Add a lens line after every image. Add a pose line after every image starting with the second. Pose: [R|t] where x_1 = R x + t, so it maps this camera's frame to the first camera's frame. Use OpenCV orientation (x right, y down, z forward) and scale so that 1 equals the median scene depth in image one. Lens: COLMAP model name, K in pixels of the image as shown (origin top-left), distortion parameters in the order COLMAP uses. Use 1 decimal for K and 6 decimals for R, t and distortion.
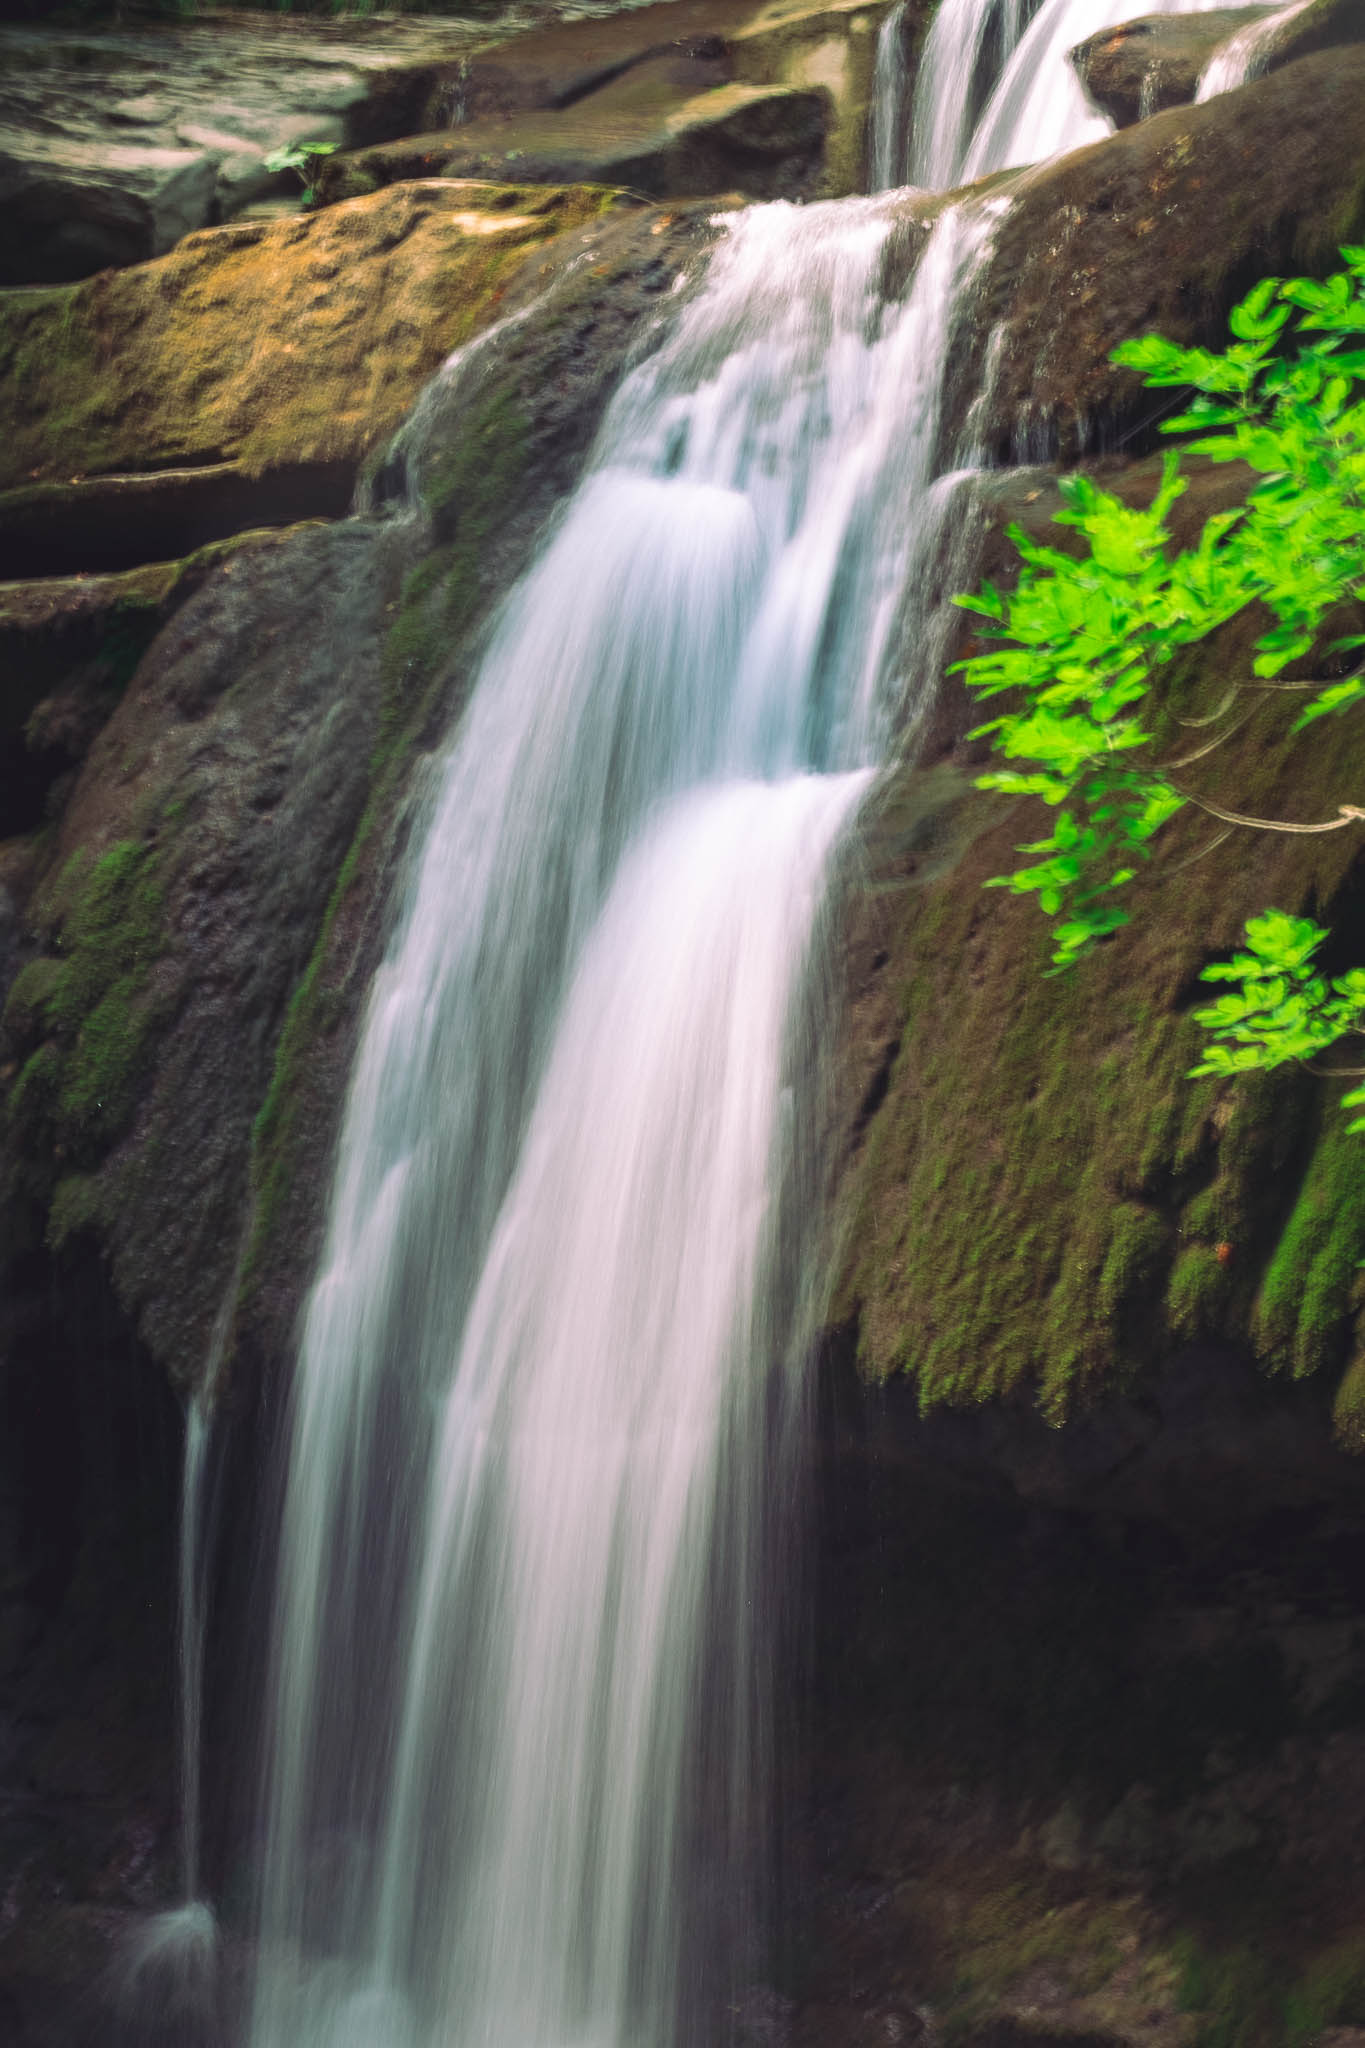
lens RADIAL K [[5953.1, 0, 762.2], [0, 5953.1, 1046.8], [0, 0, 1]] dist [0.044321, 0.000000]
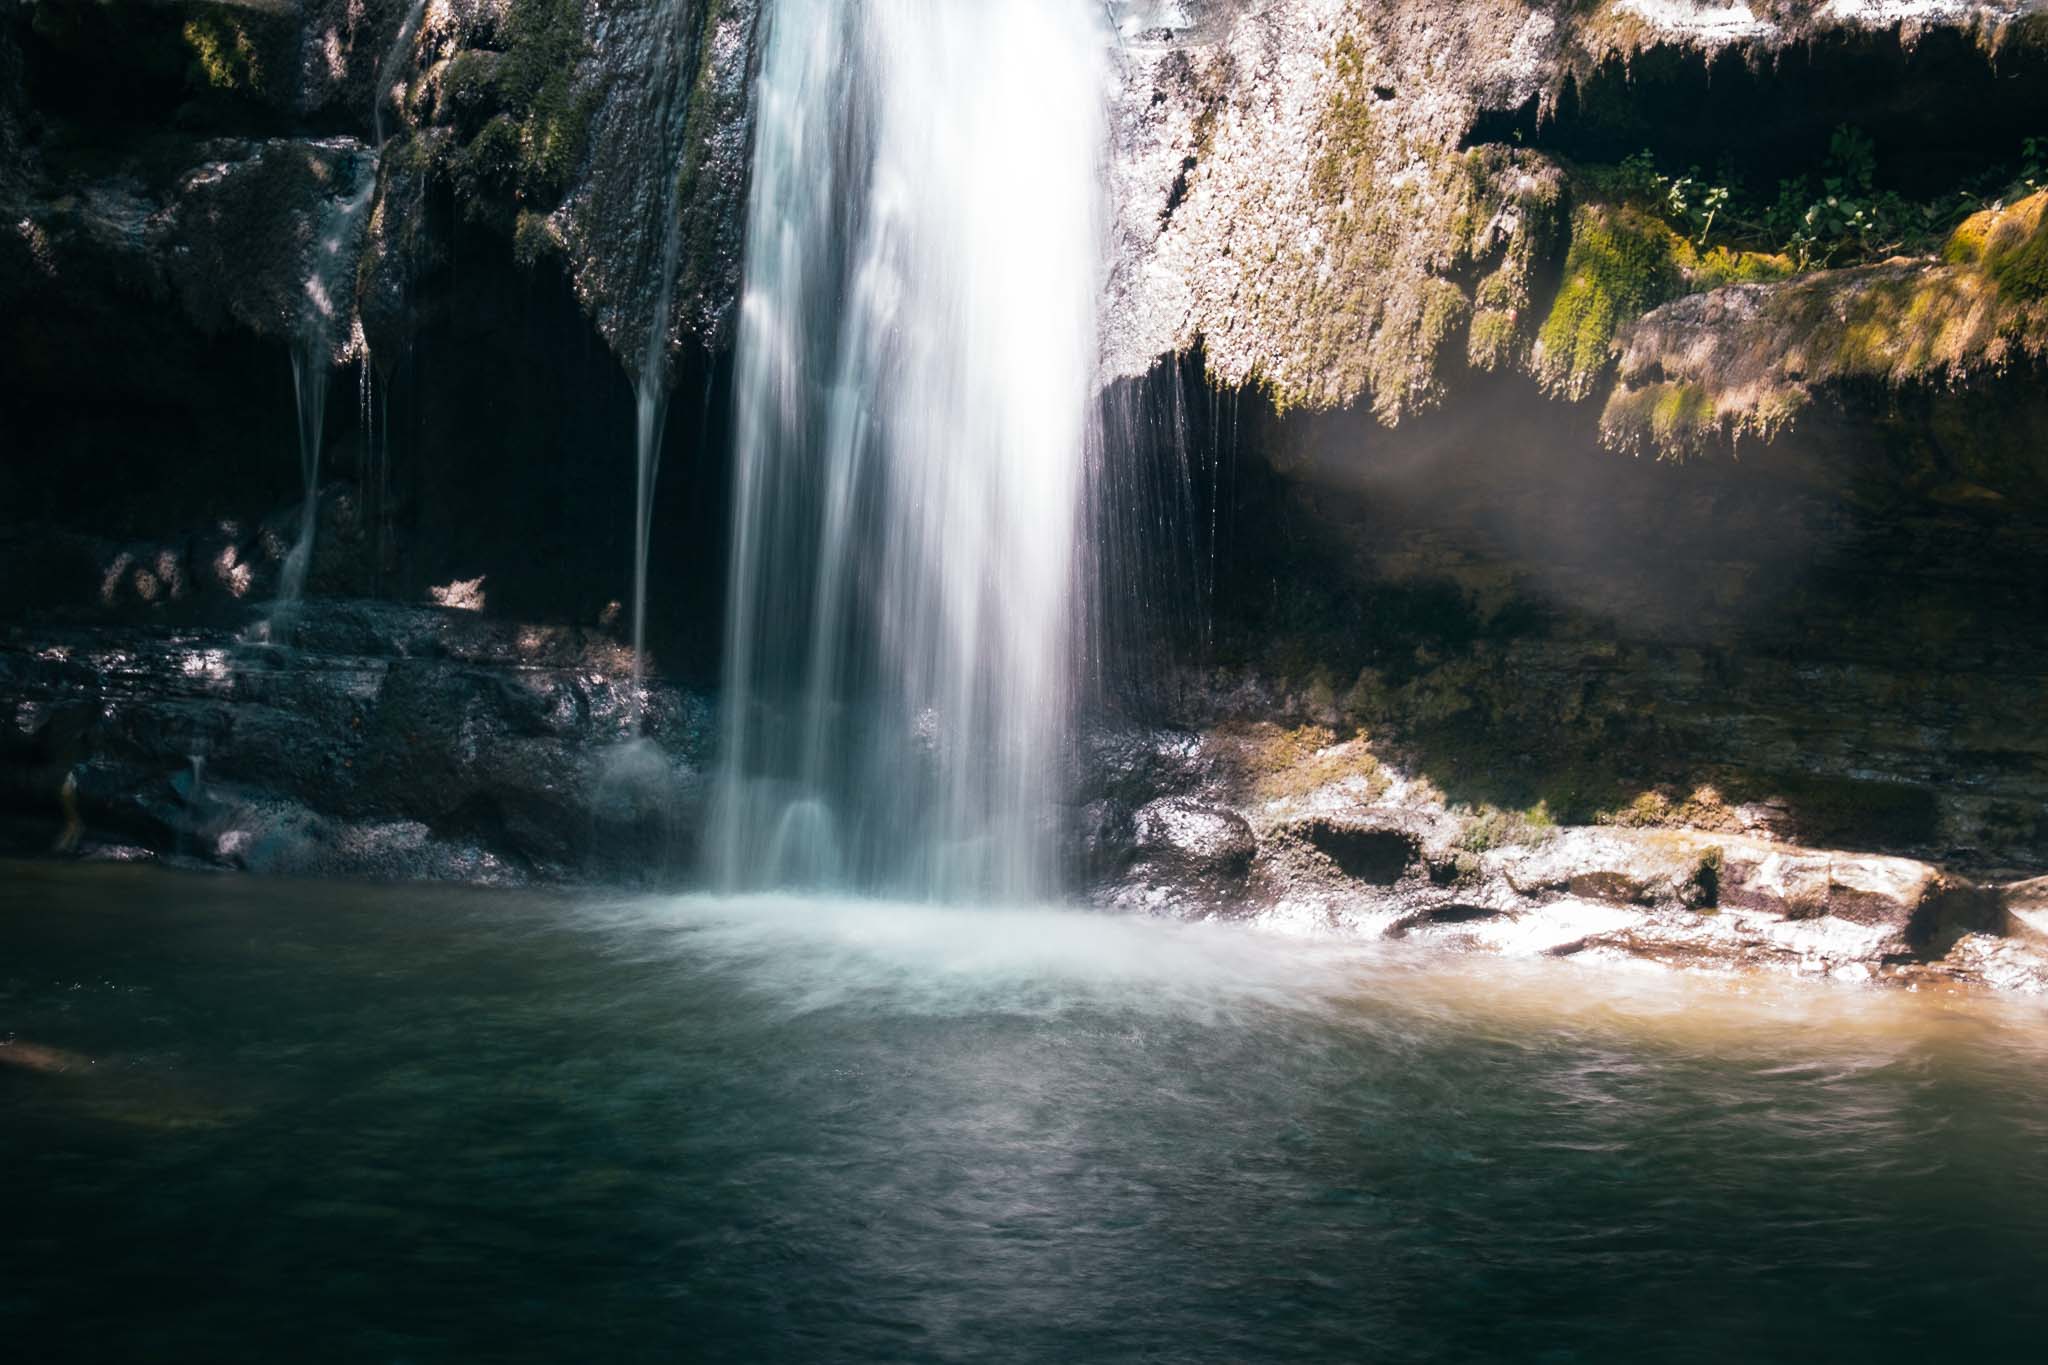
lens RADIAL K [[4603.5, 0, 1026.1], [0, 4603.5, 650.5], [0, 0, 1]] dist [0.054212, 0.000000]
pose [[0.931600, 0.029754, 0.362264, -0.389334], [-0.065735, 0.994002, 0.087404, 0.021583], [-0.357491, -0.105239, 0.927968, -0.035679]]
